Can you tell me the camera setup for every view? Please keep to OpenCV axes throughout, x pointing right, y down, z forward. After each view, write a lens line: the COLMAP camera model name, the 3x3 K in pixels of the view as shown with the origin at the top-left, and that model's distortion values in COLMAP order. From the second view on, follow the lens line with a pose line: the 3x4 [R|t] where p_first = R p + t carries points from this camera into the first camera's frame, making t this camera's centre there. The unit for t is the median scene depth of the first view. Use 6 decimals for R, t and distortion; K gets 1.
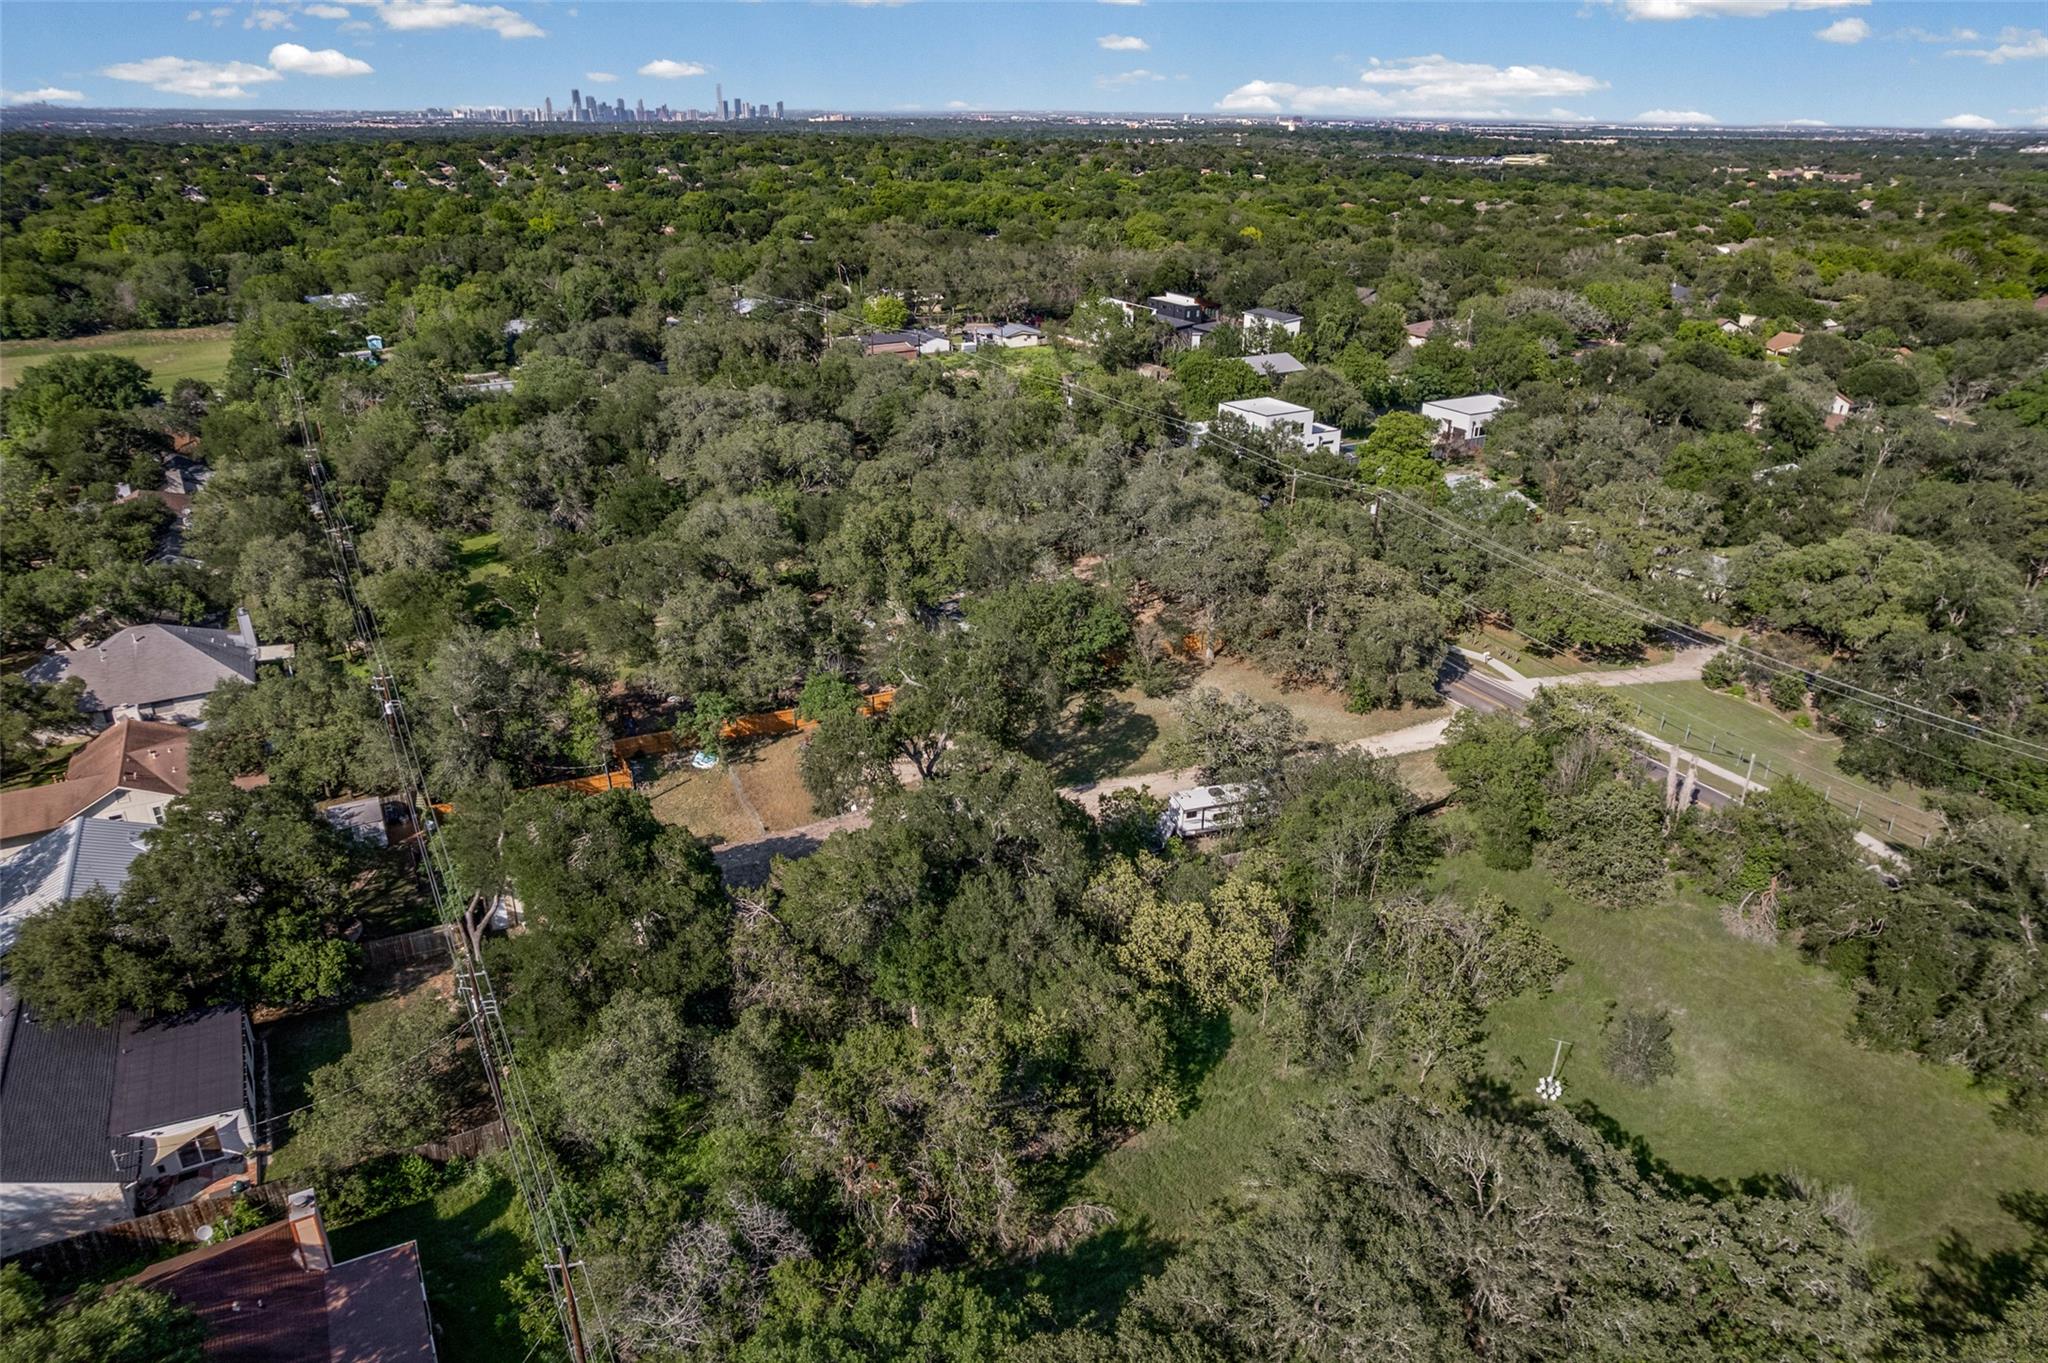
lens RADIAL K [[1325.0, 0, 1037.4], [0, 1325.0, 676.1], [0, 0, 1]] dist [-0.069289, 0.055754]
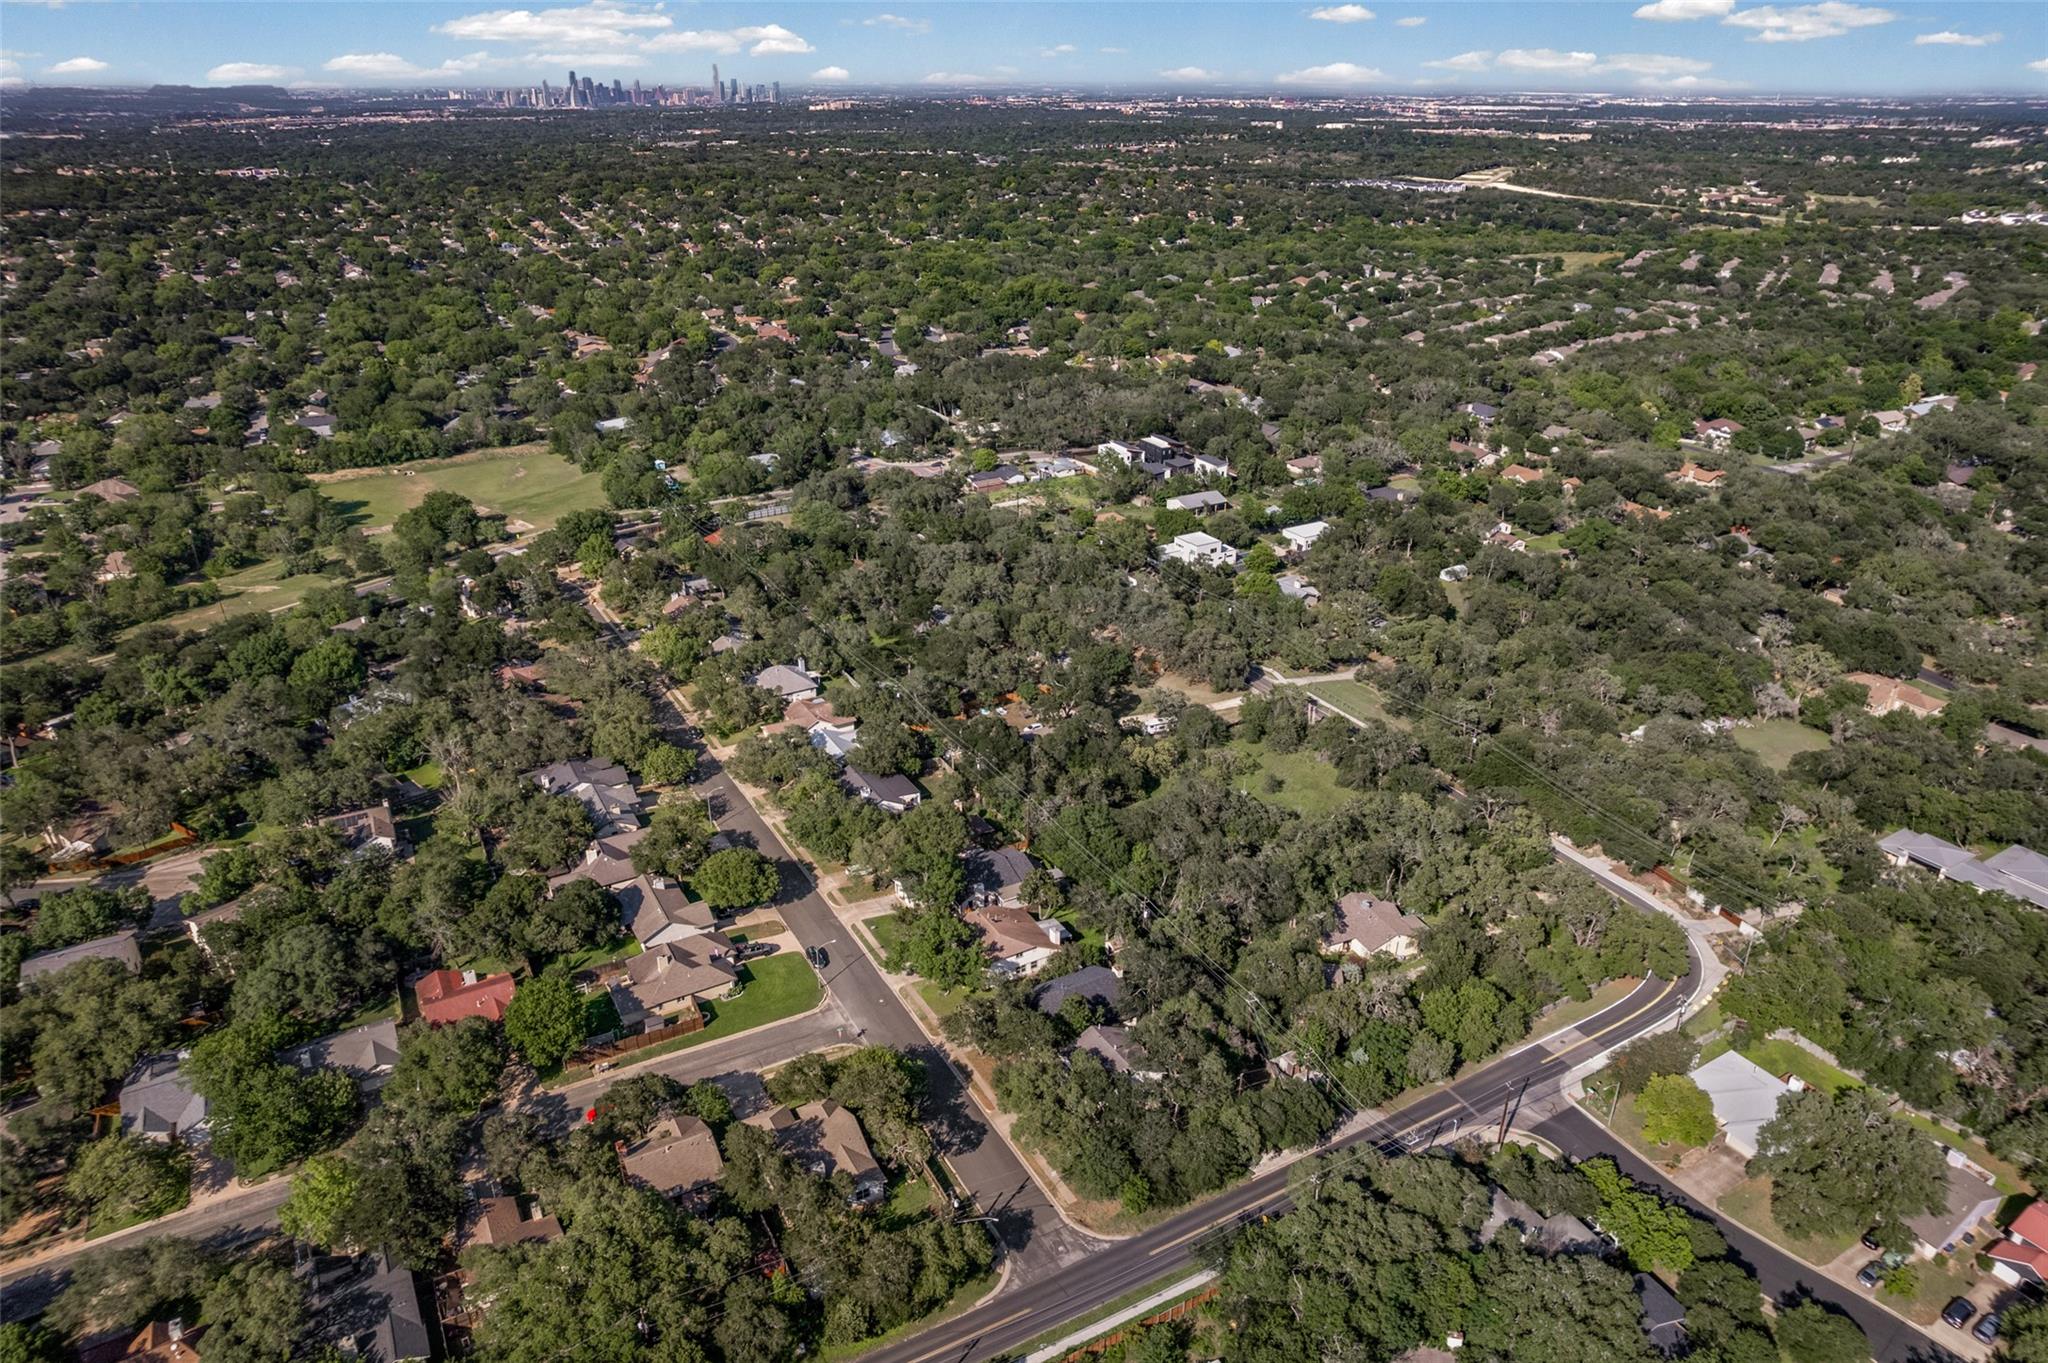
lens RADIAL K [[1325.0, 0, 1036.1], [0, 1325.0, 692.7], [0, 0, 1]] dist [-0.069289, 0.055754]
pose [[0.999969, -0.007757, 0.001059, -0.116971], [0.007718, 0.999442, 0.032499, -0.058197], [-0.001310, -0.032489, 0.999471, -1.552238]]
